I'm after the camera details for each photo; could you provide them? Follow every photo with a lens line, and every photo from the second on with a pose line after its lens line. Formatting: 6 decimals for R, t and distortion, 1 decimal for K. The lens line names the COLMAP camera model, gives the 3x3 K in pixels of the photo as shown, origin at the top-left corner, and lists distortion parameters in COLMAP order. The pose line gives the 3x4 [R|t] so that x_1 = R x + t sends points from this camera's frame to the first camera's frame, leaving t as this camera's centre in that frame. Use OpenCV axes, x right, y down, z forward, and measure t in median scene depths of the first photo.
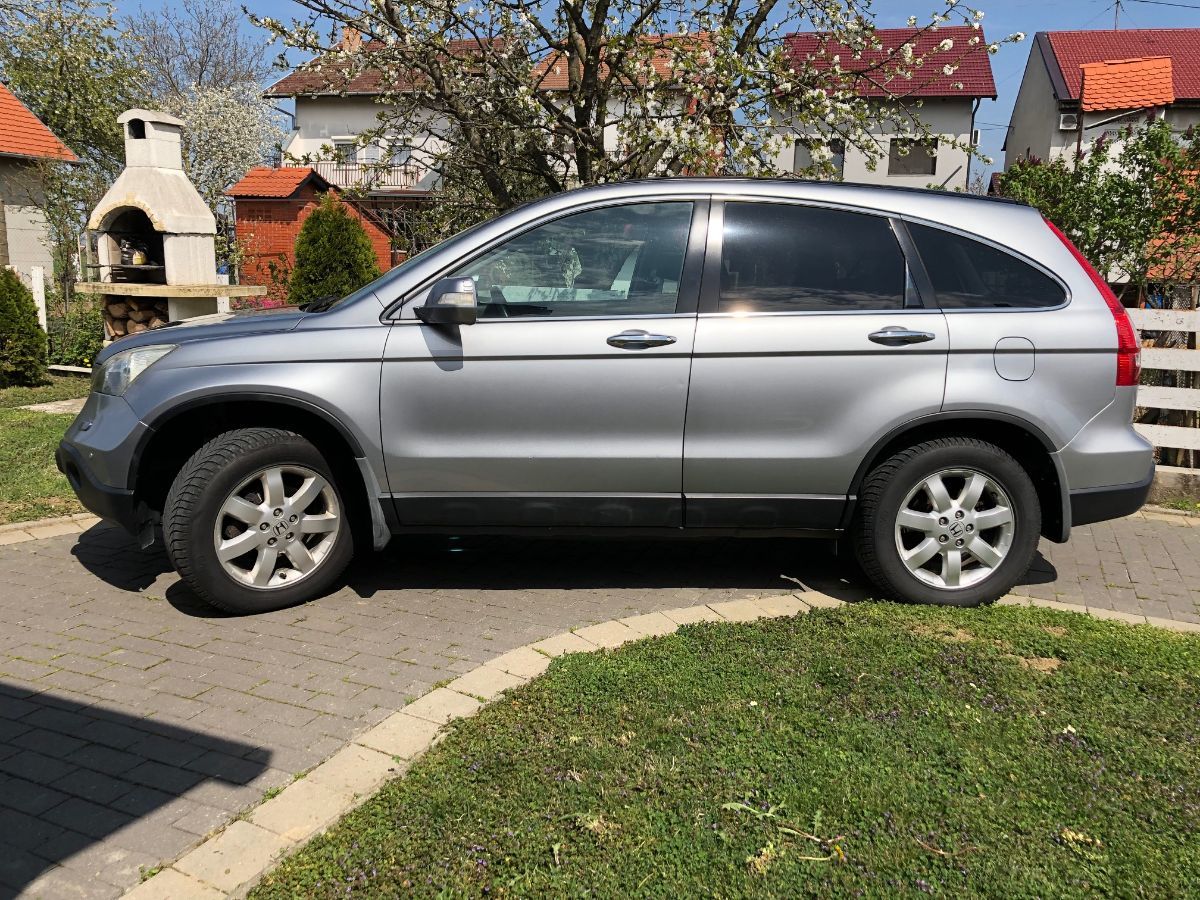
lens RADIAL K [[996.8, 0, 589.1], [0, 996.8, 451.5], [0, 0, 1]] dist [0.023208, -0.010591]
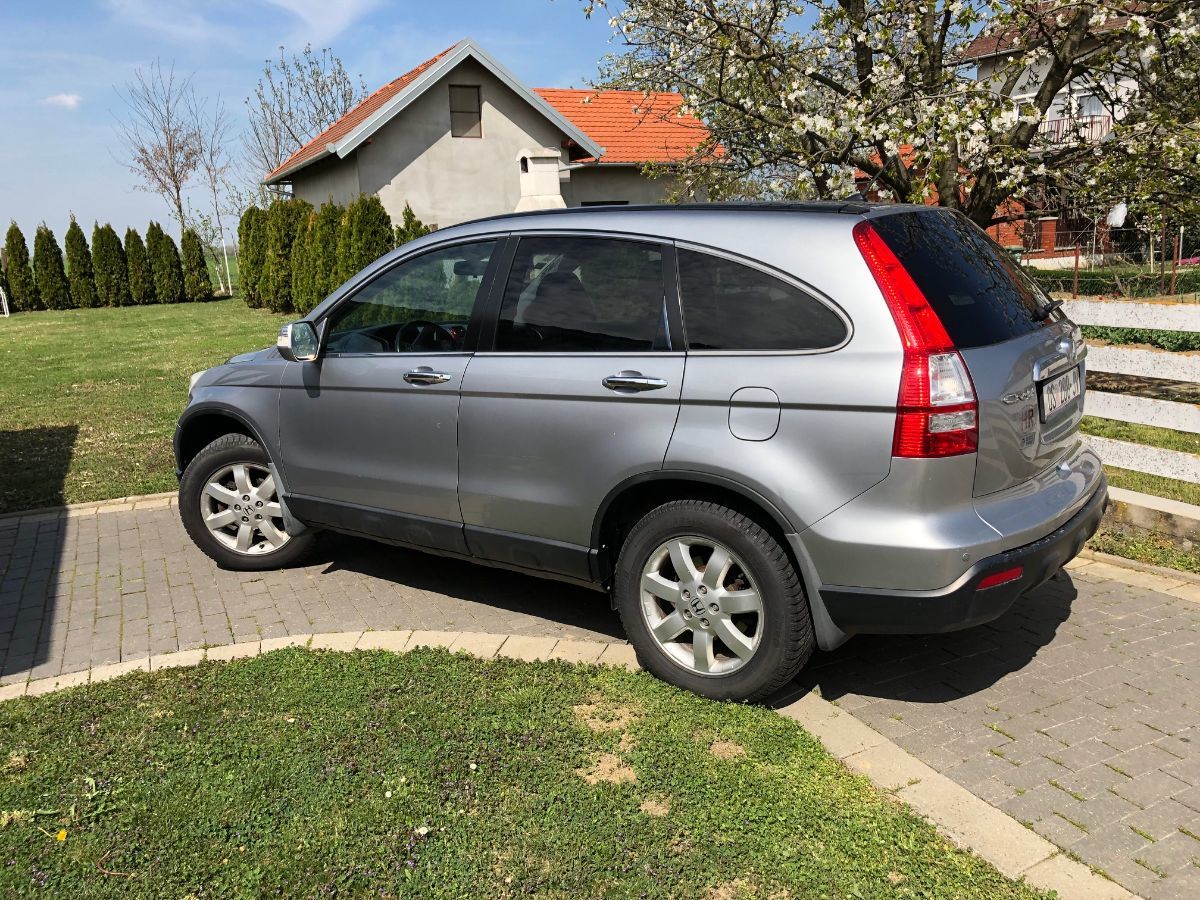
lens RADIAL K [[996.8, 0, 589.1], [0, 996.8, 451.5], [0, 0, 1]] dist [0.023208, -0.010591]
pose [[0.745775, 0.083240, -0.660977, 0.870012], [-0.060297, 0.996525, 0.057465, -0.100883], [0.663463, -0.003001, 0.748203, 0.299339]]
